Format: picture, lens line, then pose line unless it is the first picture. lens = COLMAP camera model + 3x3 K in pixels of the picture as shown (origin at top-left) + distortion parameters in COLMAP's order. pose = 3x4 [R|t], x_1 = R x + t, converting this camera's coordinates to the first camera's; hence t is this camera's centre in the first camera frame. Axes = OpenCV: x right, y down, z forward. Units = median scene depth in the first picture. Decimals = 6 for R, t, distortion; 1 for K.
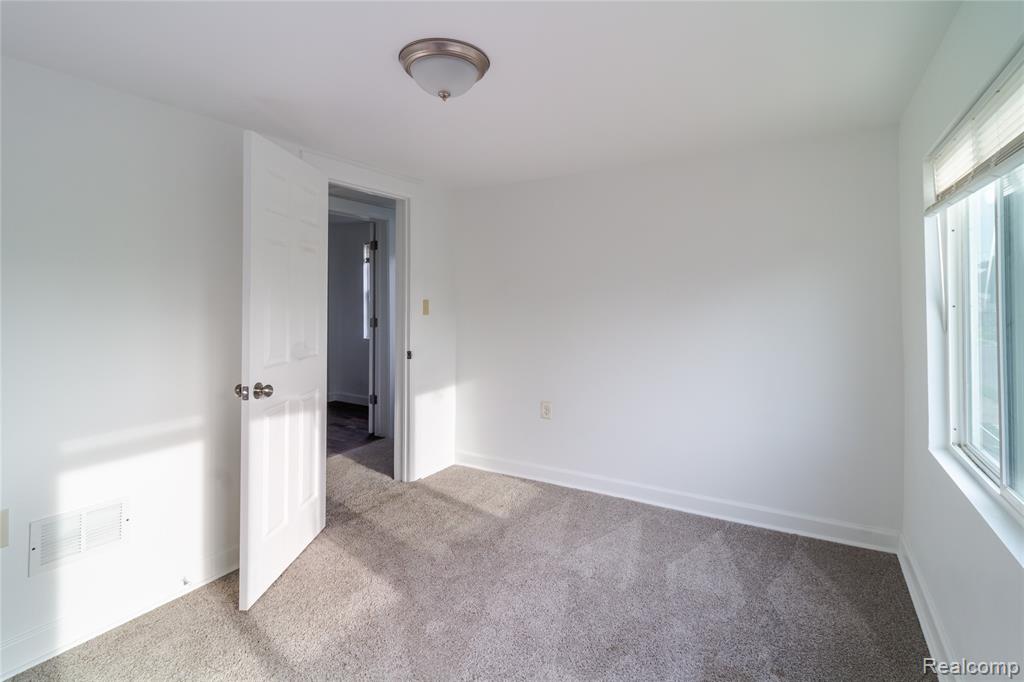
lens RADIAL K [[493.3, 0, 510.0], [0, 493.3, 304.2], [0, 0, 1]] dist [0.000947, 0.000017]
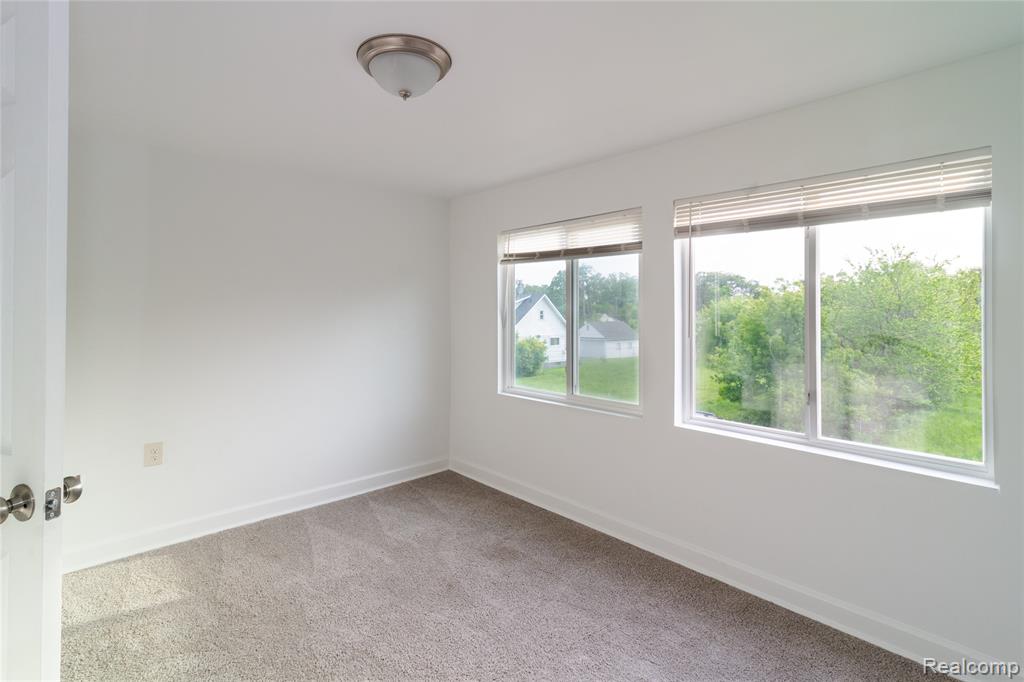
lens RADIAL K [[494.9, 0, 510.4], [0, 494.9, 326.9], [0, 0, 1]] dist [0.002443, -0.013364]
pose [[0.257648, -0.021575, 0.965998, -0.697904], [-0.001631, 0.999740, 0.022764, 0.005553], [-0.966237, -0.007440, 0.257546, 0.387871]]
